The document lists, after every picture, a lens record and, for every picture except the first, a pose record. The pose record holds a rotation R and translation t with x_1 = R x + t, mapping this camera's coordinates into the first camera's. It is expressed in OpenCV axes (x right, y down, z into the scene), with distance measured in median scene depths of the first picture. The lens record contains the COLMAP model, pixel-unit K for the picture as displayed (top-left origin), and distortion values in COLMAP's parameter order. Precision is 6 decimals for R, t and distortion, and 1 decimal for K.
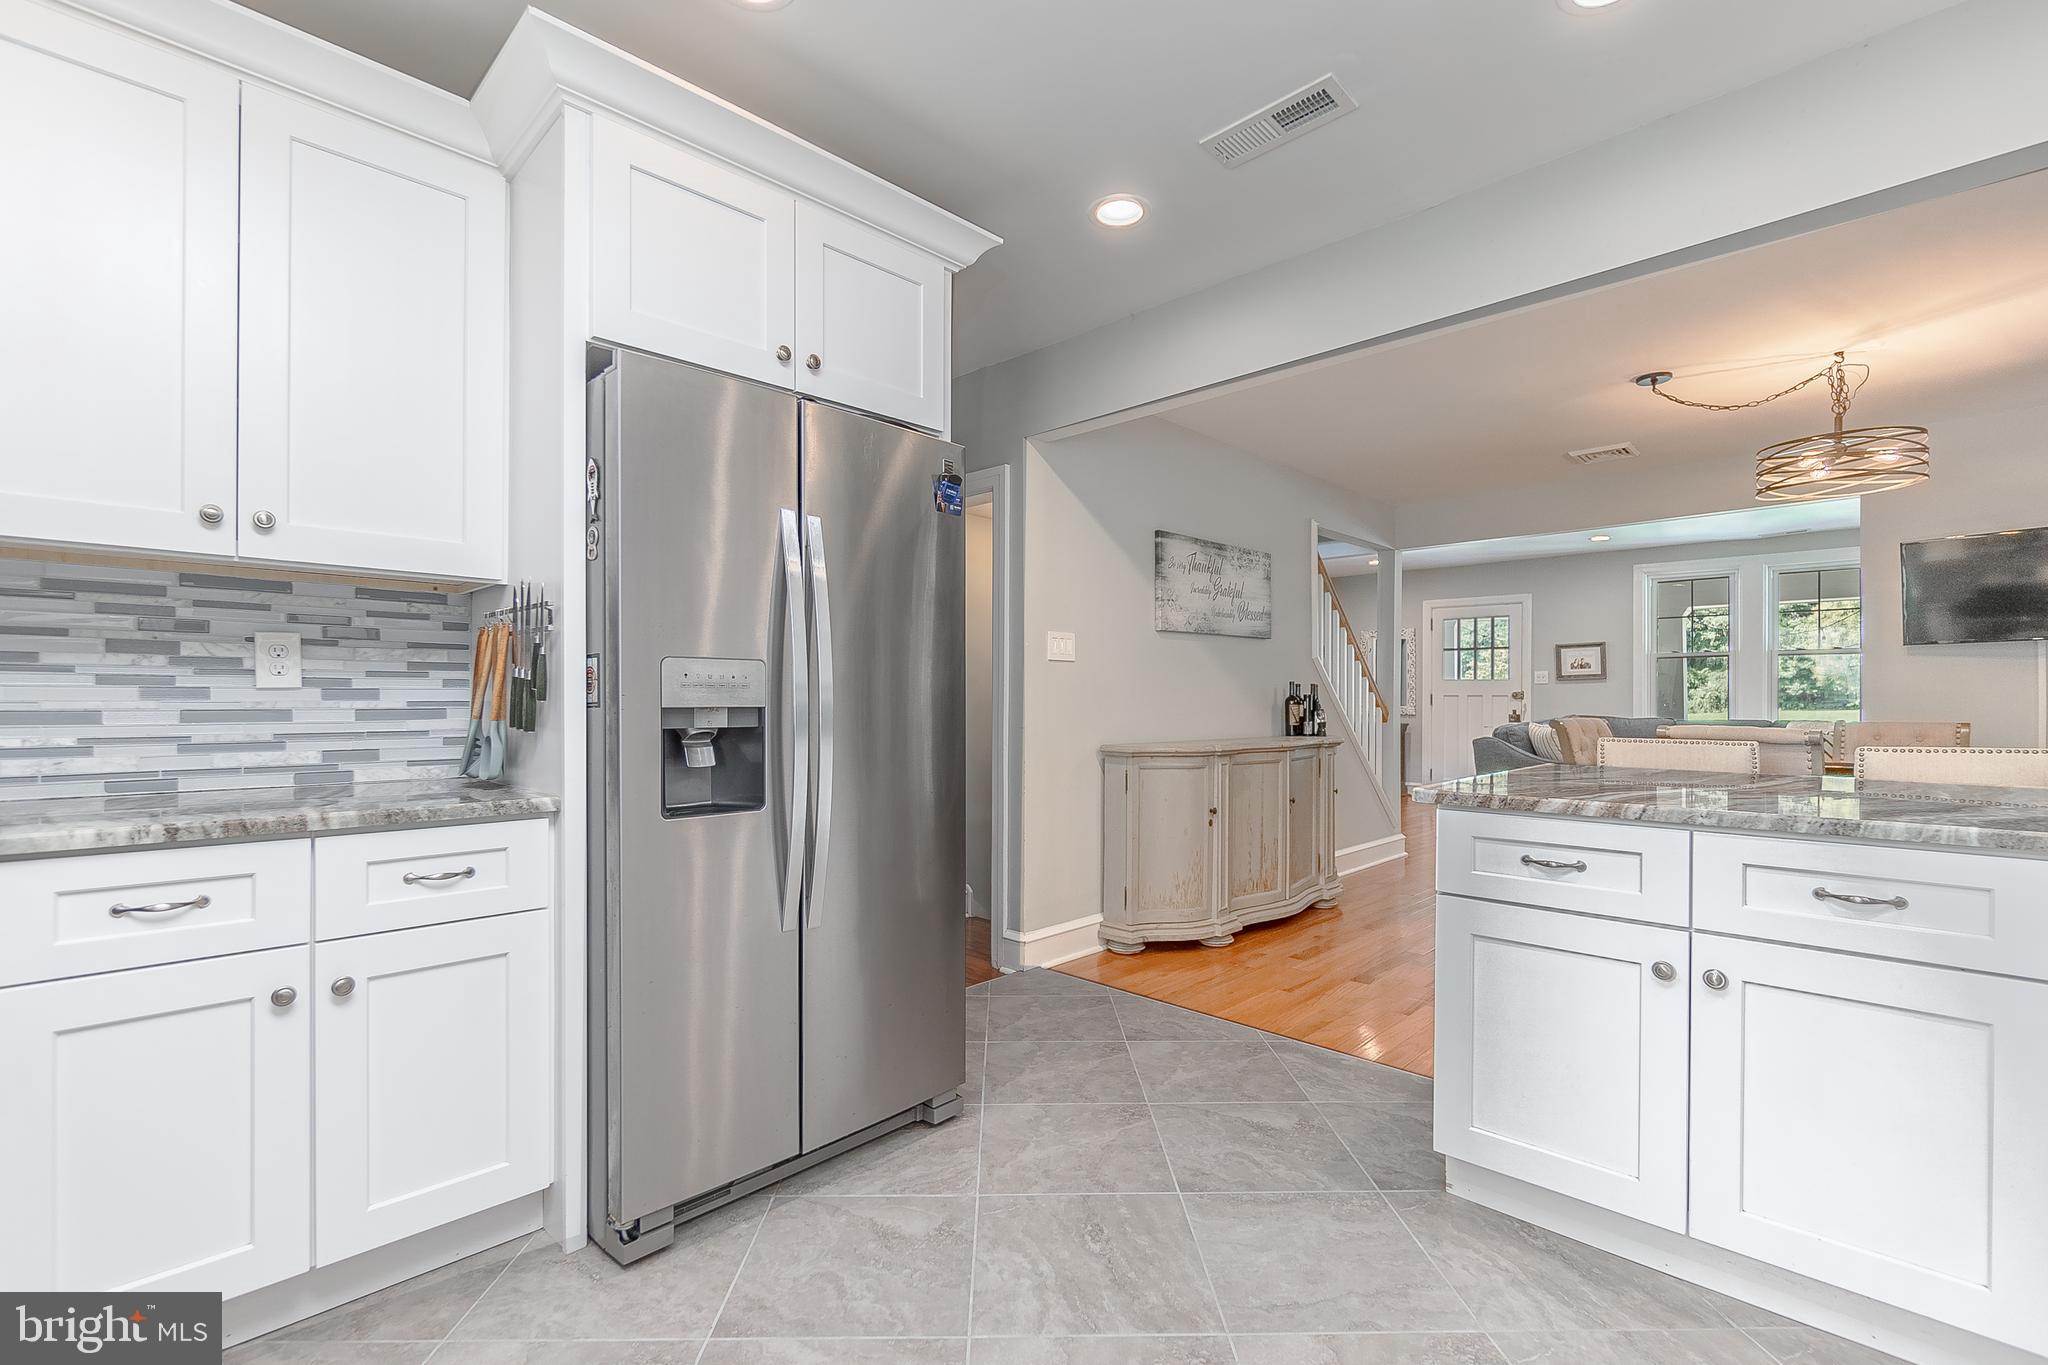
lens RADIAL K [[913.6, 0, 1022.3], [0, 913.6, 700.6], [0, 0, 1]] dist [-0.001179, 0.000121]
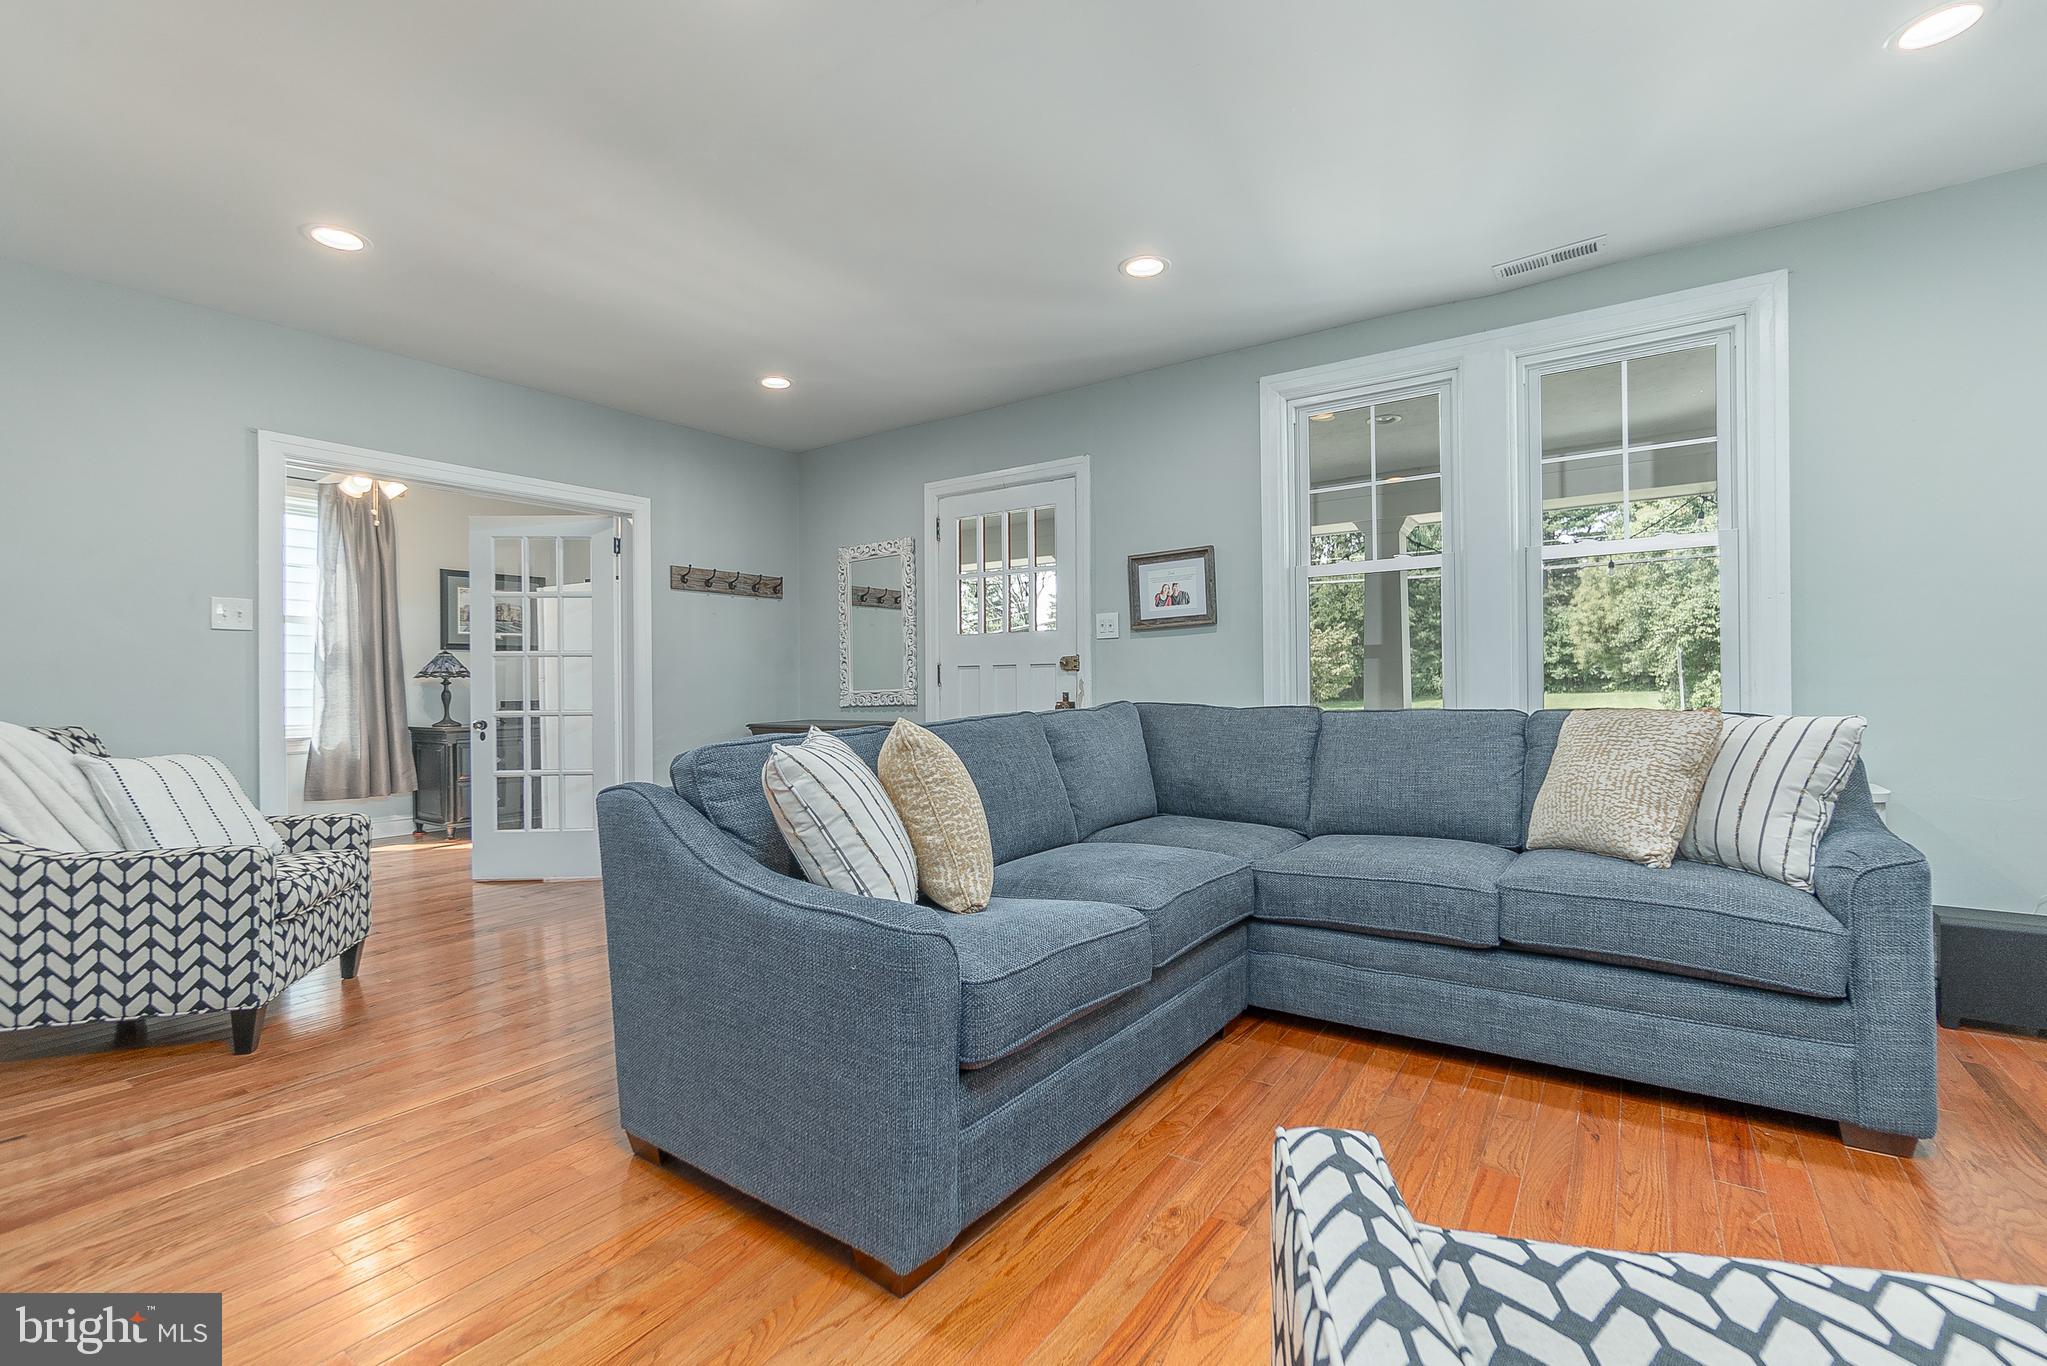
lens RADIAL K [[899.5, 0, 1023.5], [0, 899.5, 683.0], [0, 0, 1]] dist [-0.000826, -0.000386]
pose [[0.986190, -0.009635, 0.165338, 0.893555], [0.011376, 0.999889, -0.009583, 0.018778], [-0.165227, 0.011332, 0.986190, 1.074534]]
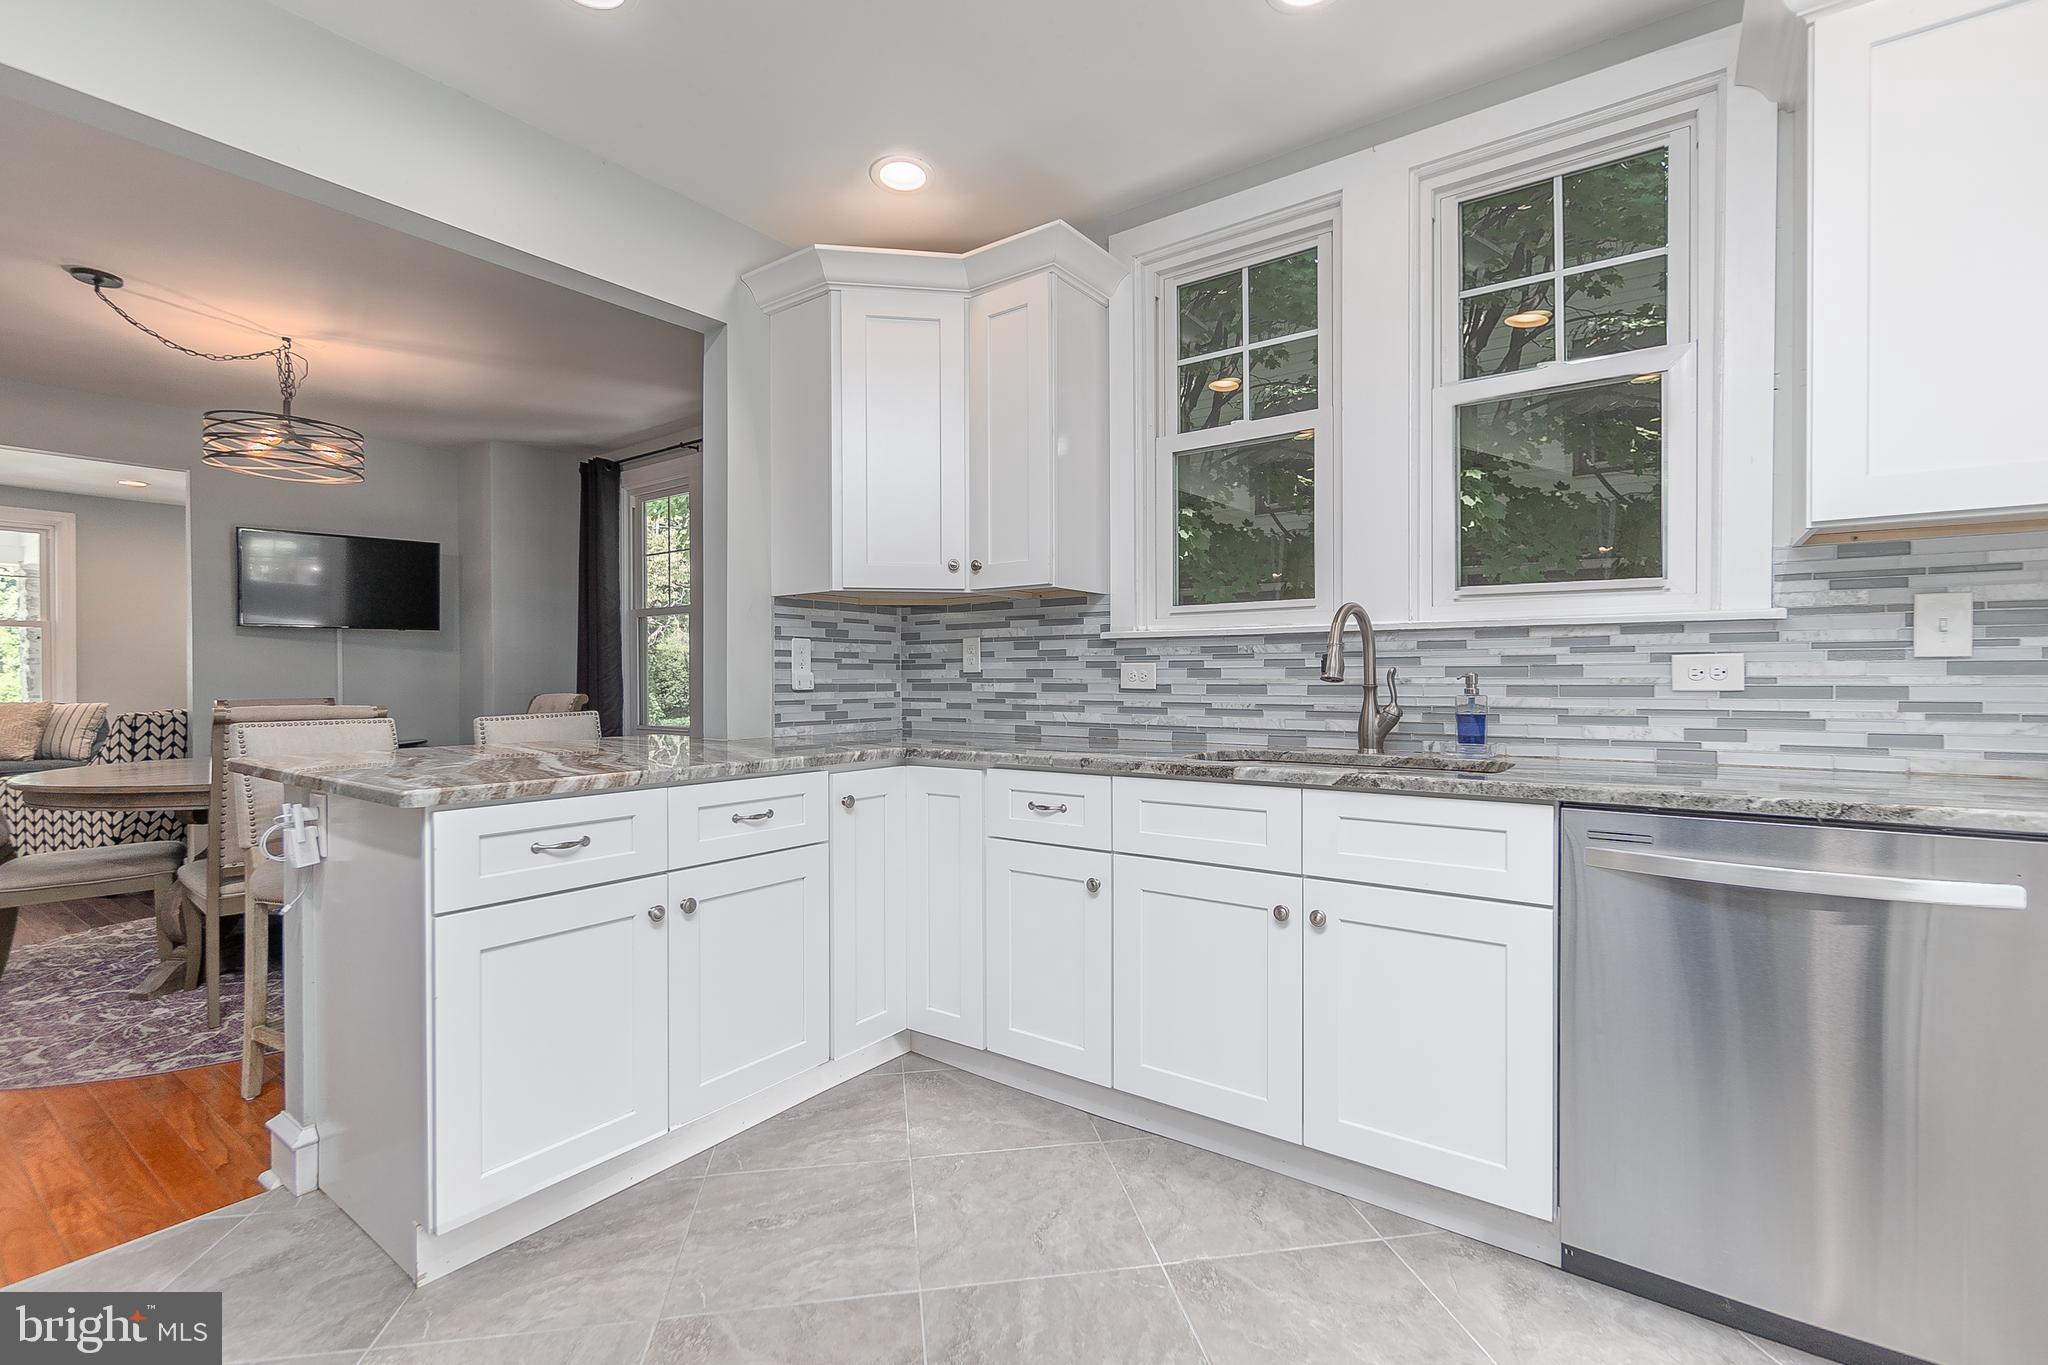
lens RADIAL K [[899.9, 0, 1024.0], [0, 899.9, 682.5], [0, 0, 1]] dist [-0.000826, -0.000386]
pose [[-0.140493, -0.007298, 0.990055, -0.173537], [0.003844, 0.999961, 0.007917, -0.000426], [-0.990074, 0.004918, -0.140459, 0.255543]]
